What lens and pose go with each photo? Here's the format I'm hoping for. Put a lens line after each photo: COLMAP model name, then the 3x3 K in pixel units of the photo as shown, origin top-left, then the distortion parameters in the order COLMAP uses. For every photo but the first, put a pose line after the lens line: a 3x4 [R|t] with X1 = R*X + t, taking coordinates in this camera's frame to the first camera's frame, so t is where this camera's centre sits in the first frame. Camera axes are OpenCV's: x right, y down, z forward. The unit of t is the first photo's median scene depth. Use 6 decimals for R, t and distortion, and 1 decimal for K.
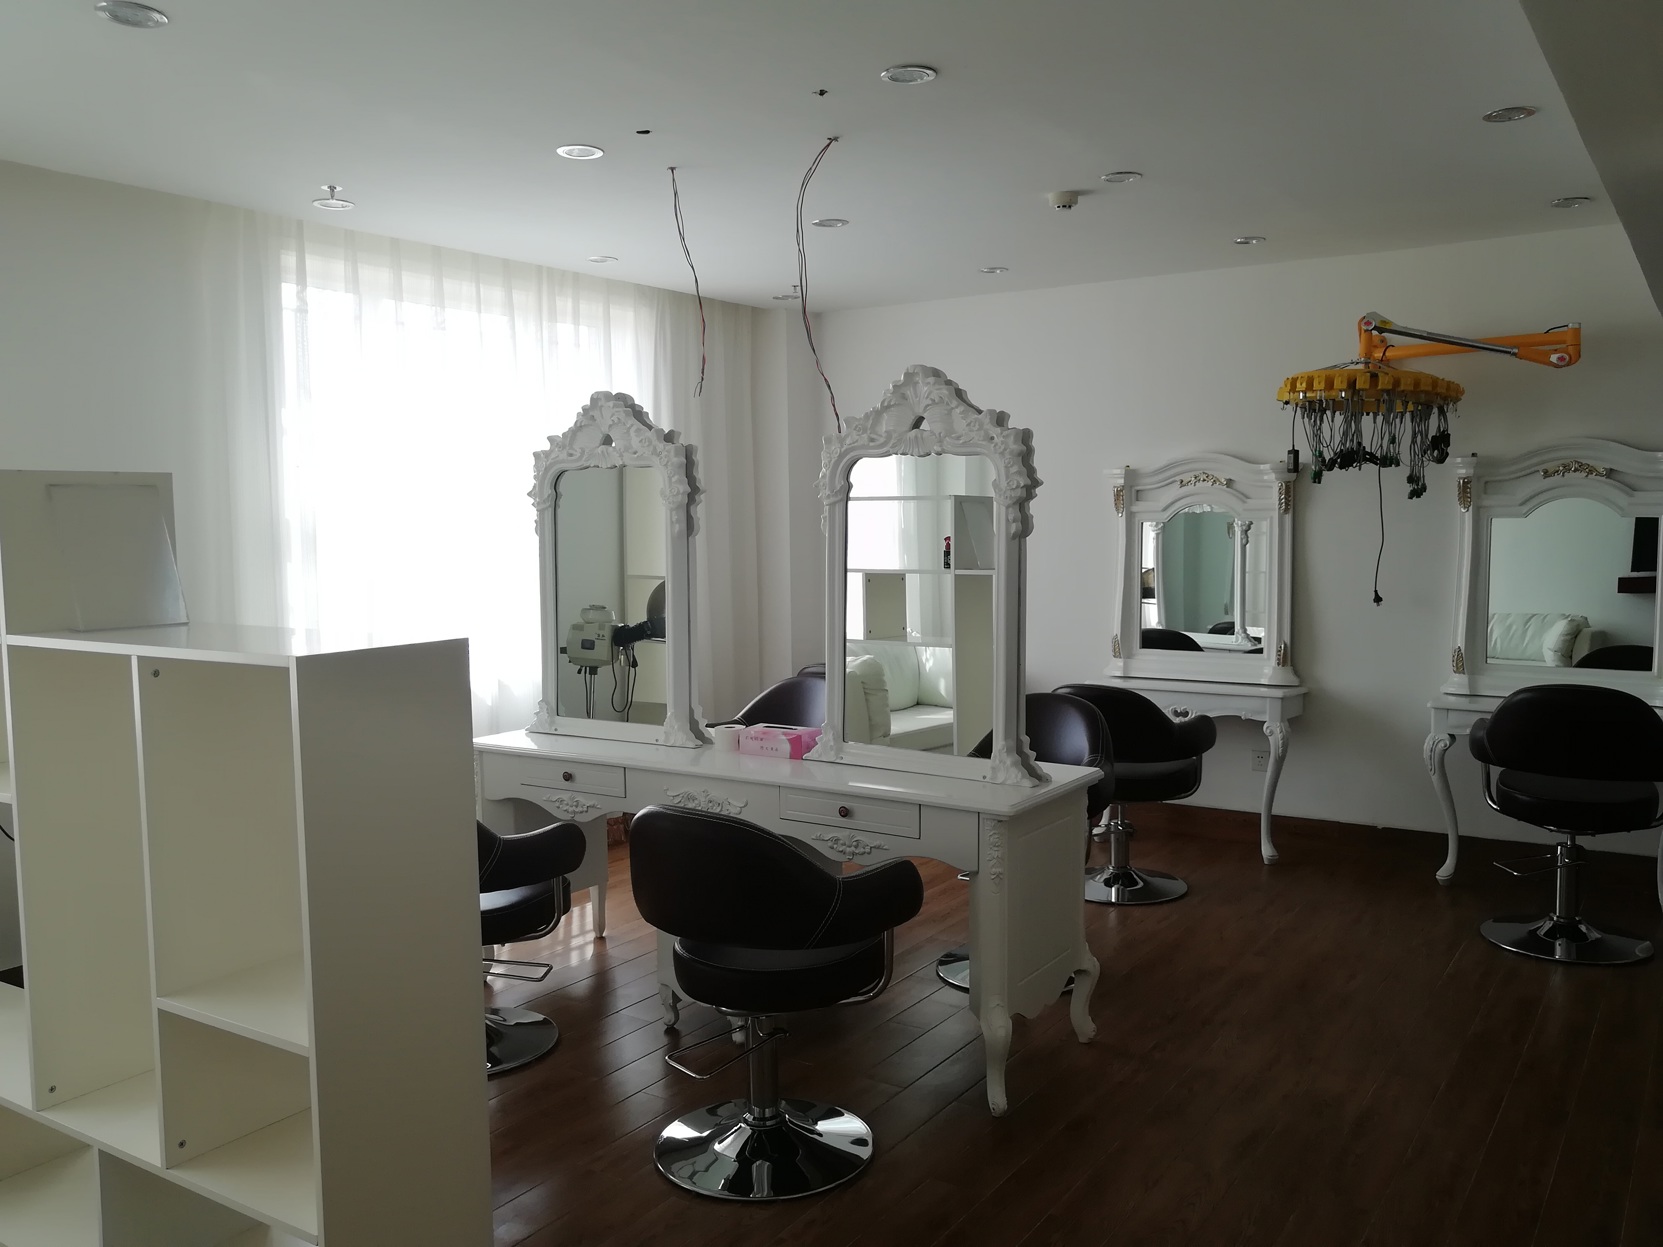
lens RADIAL K [[1371.3, 0, 831.5], [0, 1371.3, 623.5], [0, 0, 1]] dist [-0.020035, 0.074500]
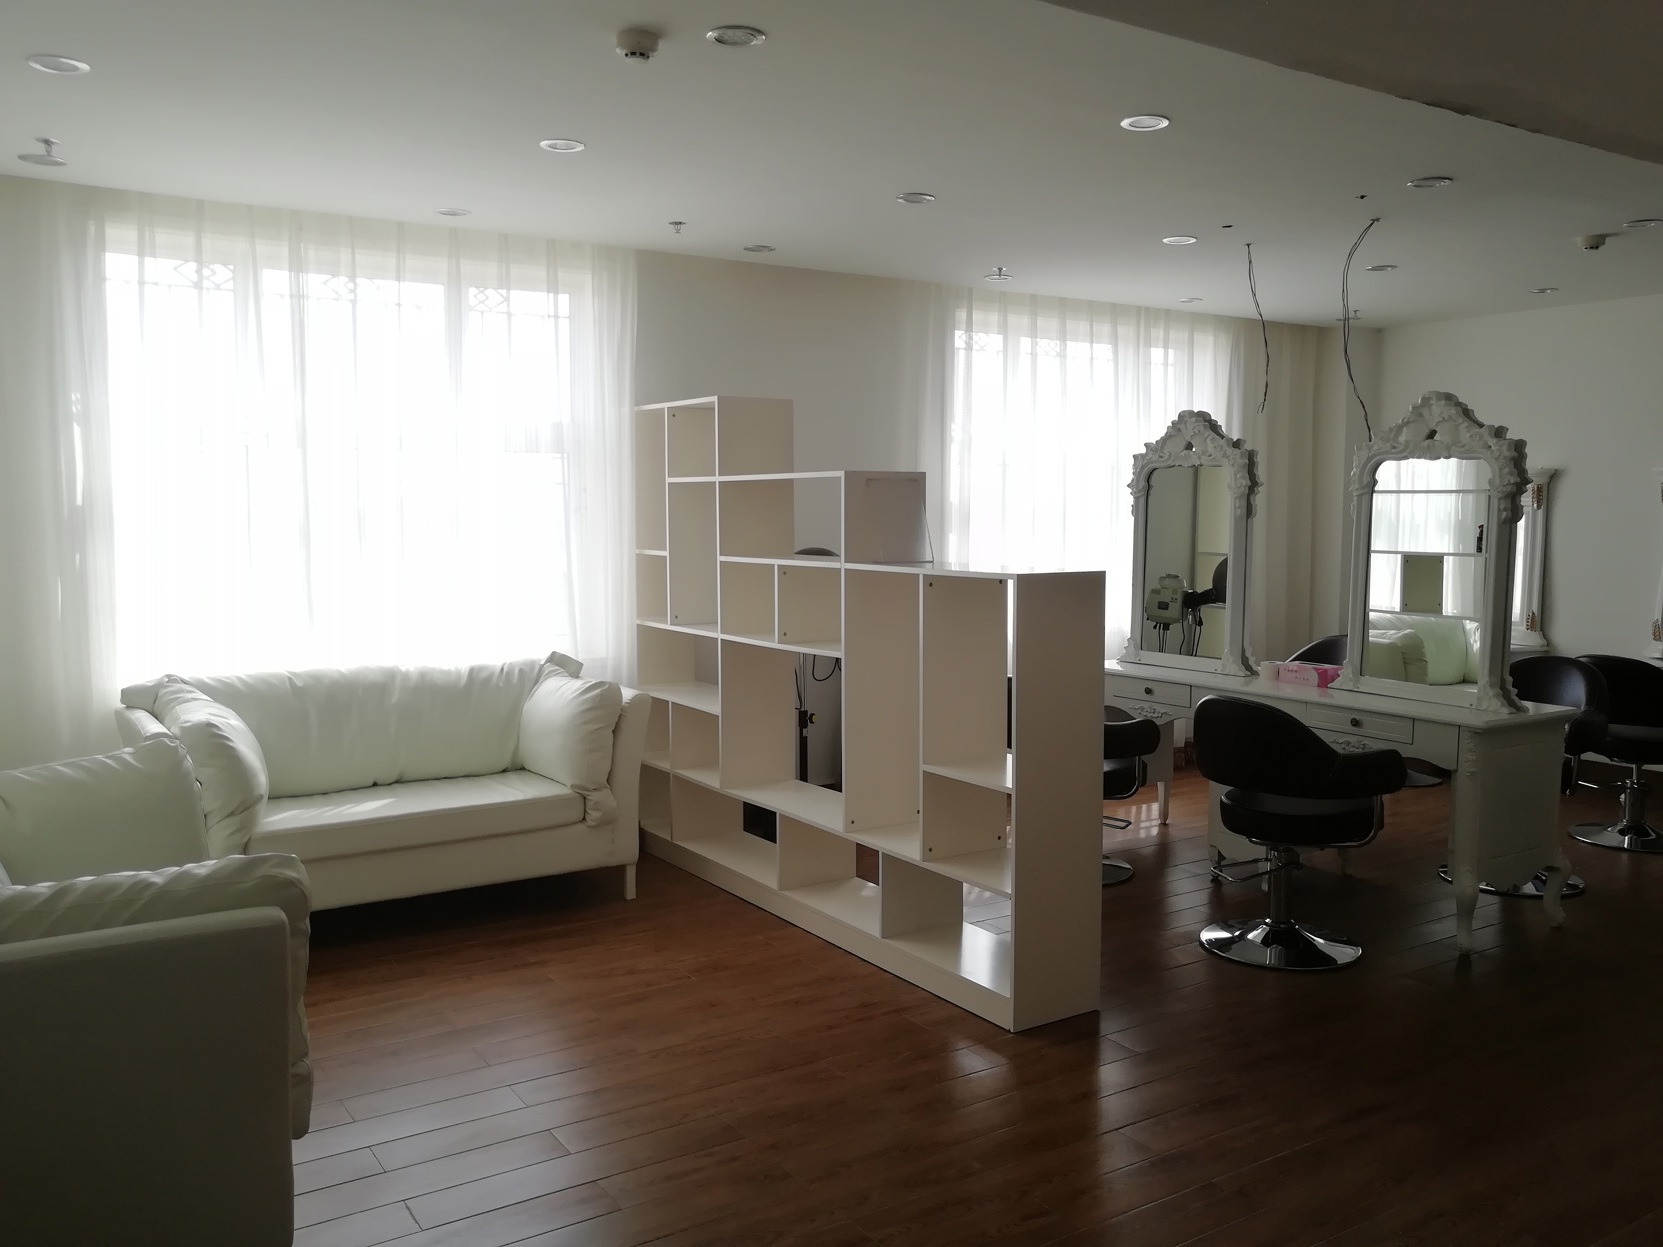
lens RADIAL K [[1371.3, 0, 831.5], [0, 1371.3, 623.5], [0, 0, 1]] dist [-0.020035, 0.074500]
pose [[0.918477, 0.048888, -0.392441, 0.051244], [-0.045844, 0.998802, 0.017132, 0.034025], [0.392808, 0.002256, 0.919618, -0.382342]]
